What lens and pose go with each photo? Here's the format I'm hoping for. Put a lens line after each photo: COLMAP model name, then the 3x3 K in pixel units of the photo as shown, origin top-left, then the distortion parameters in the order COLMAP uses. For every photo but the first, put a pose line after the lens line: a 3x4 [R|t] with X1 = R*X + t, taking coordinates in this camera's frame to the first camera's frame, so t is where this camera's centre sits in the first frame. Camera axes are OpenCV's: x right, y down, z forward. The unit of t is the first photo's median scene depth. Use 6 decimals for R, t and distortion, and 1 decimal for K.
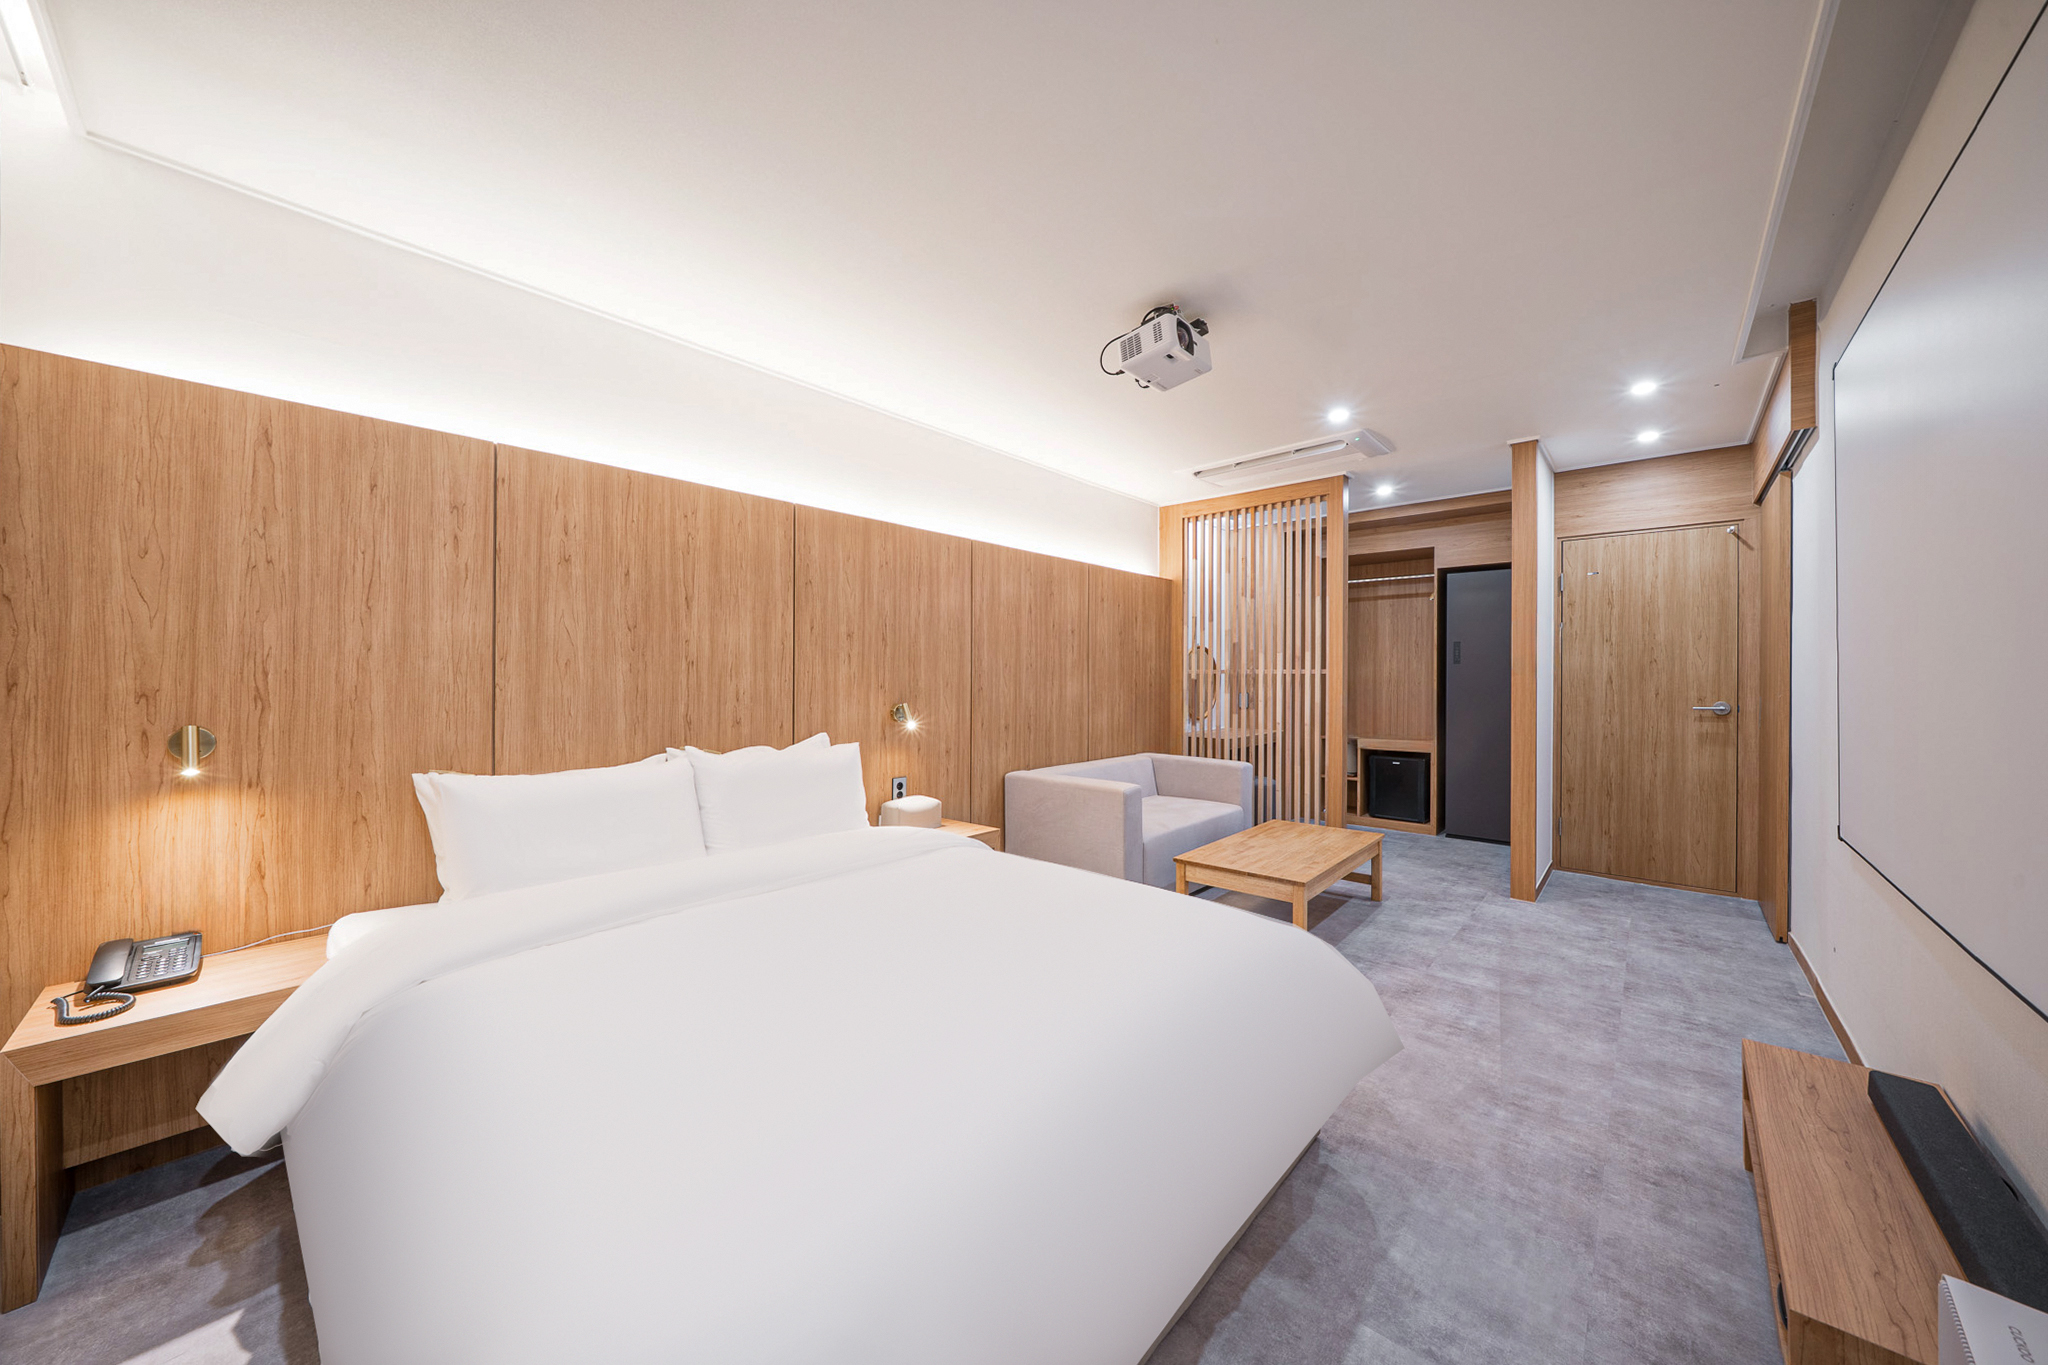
lens RADIAL K [[702.6, 0, 1024.0], [0, 702.6, 682.5], [0, 0, 1]] dist [-0.001720, -0.000057]
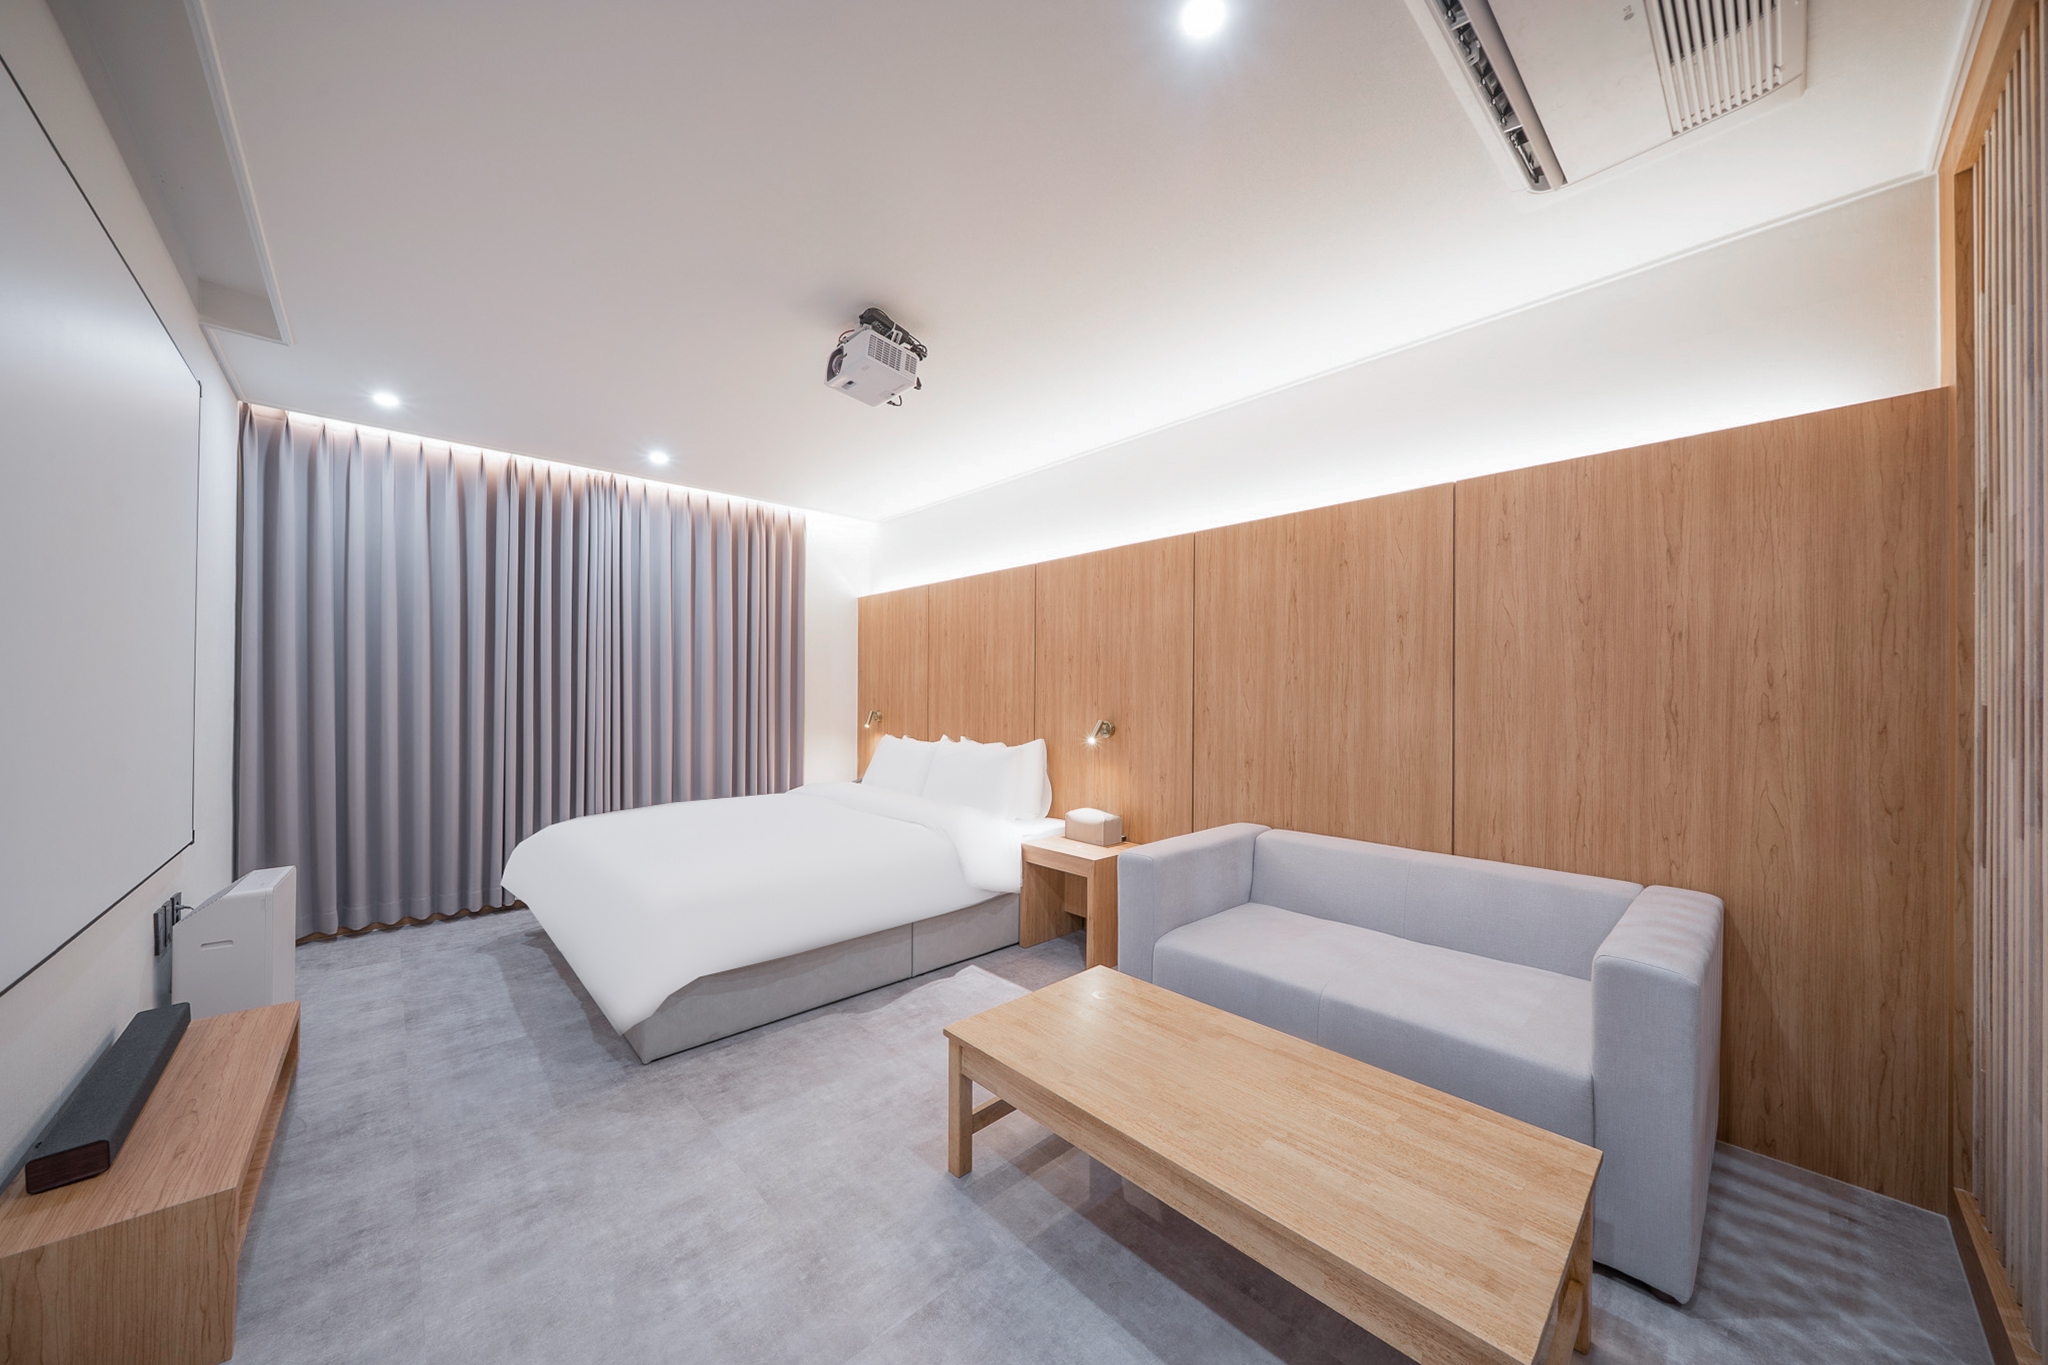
lens RADIAL K [[696.8, 0, 1022.3], [0, 696.8, 694.1], [0, 0, 1]] dist [-0.000843, 0.000005]
pose [[-0.093578, -0.002774, -0.995608, 0.779261], [-0.011978, 0.999927, -0.001660, -0.005223], [0.995540, 0.011770, -0.093604, 0.873880]]
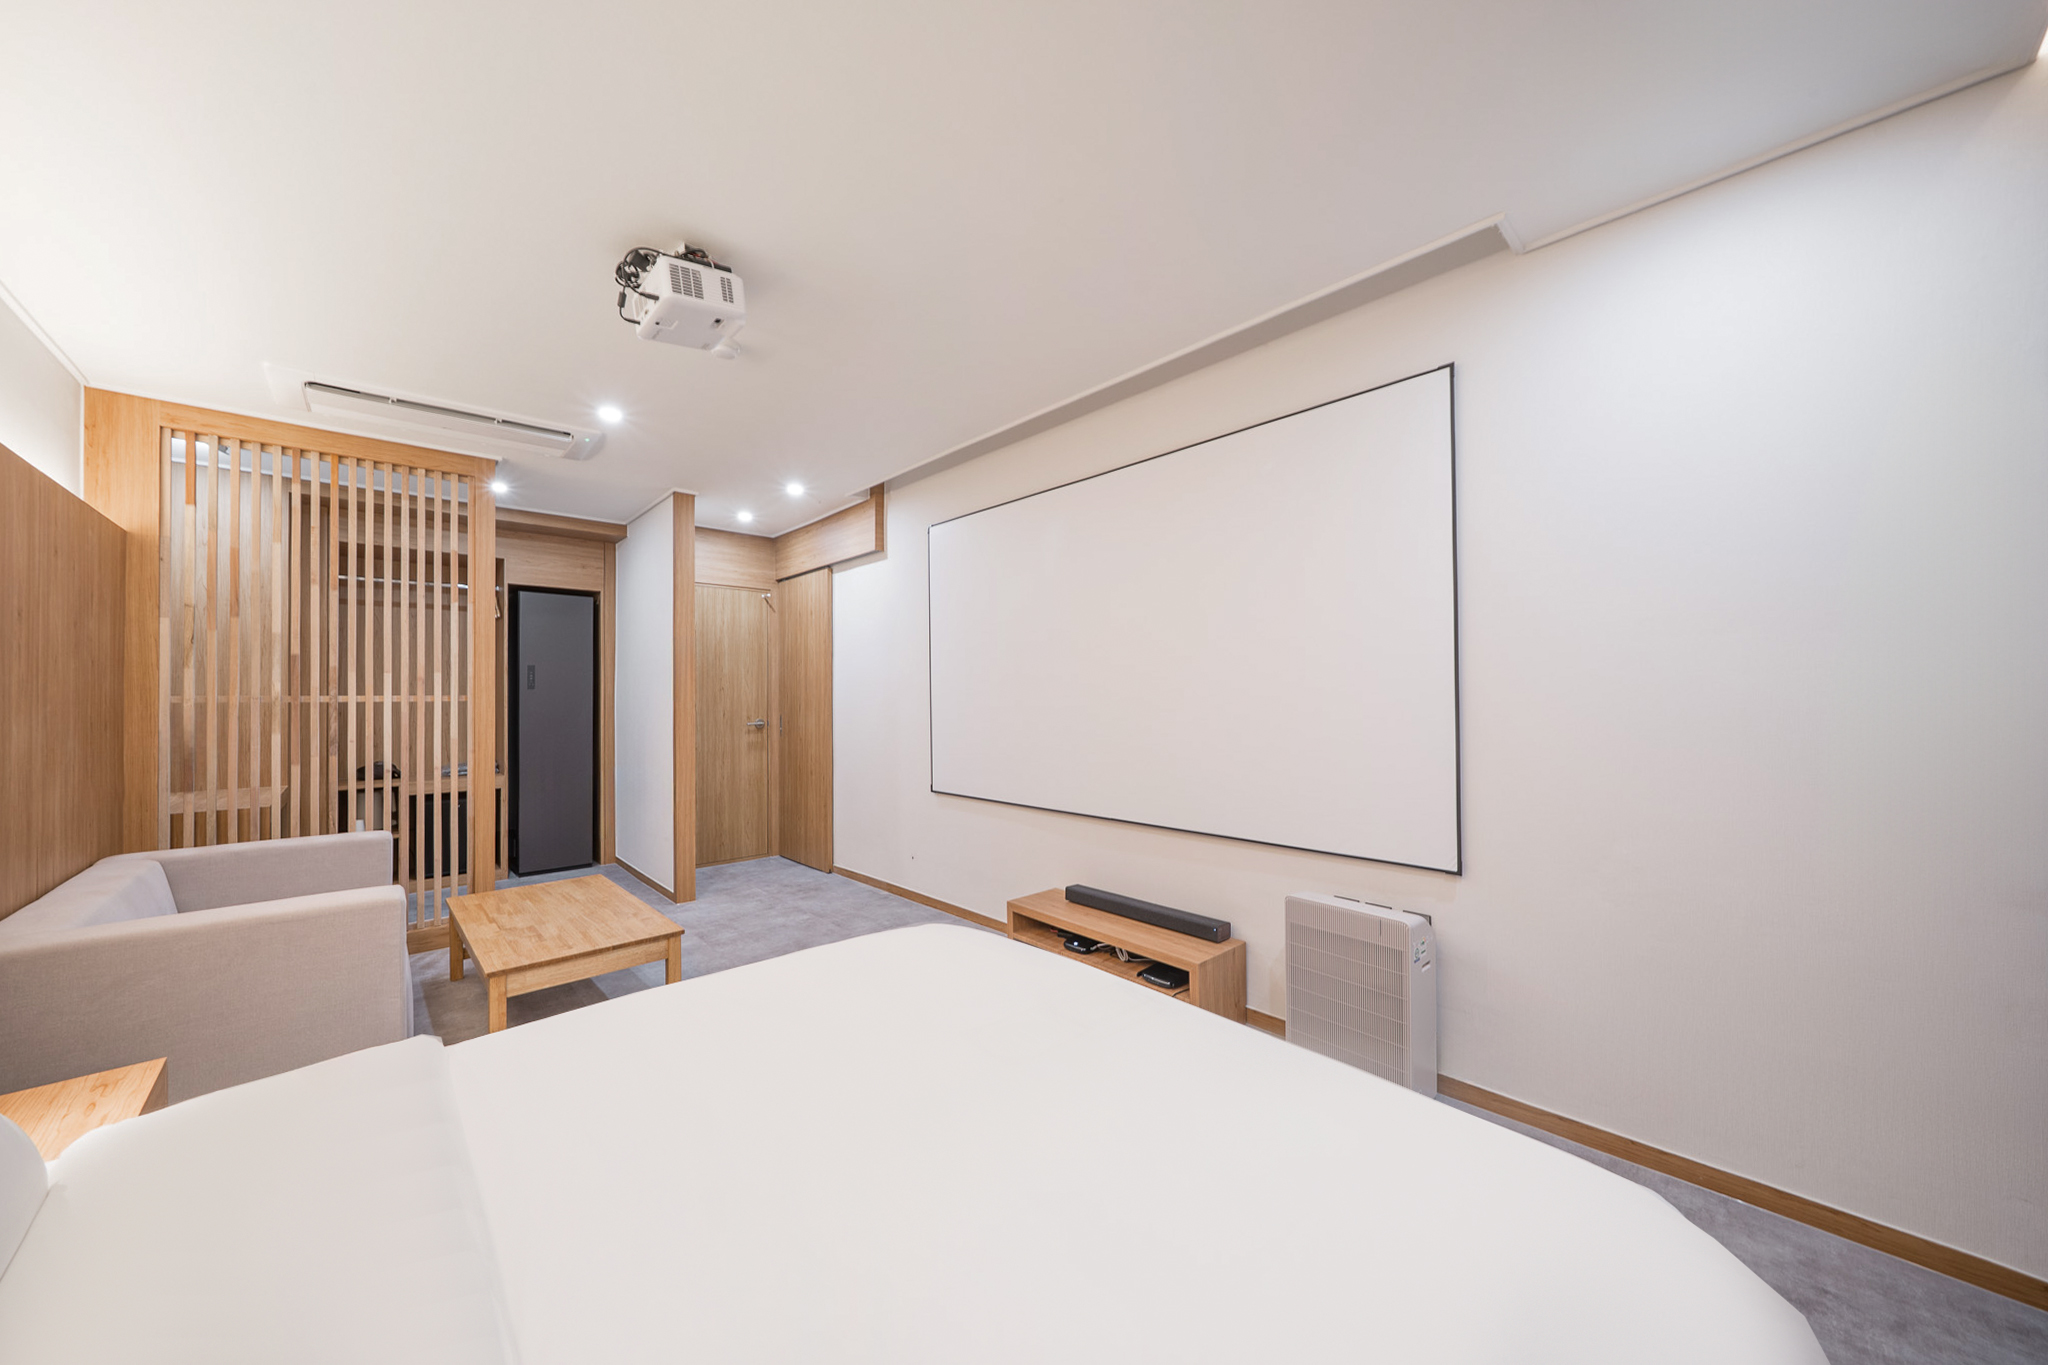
lens RADIAL K [[717.4, 0, 1026.5], [0, 717.4, 692.6], [0, 0, 1]] dist [0.000063, 0.000046]
pose [[0.090653, 0.002522, 0.995879, -0.389498], [0.017179, 0.999844, -0.004096, -0.009661], [-0.995734, 0.017479, 0.090595, 0.366196]]
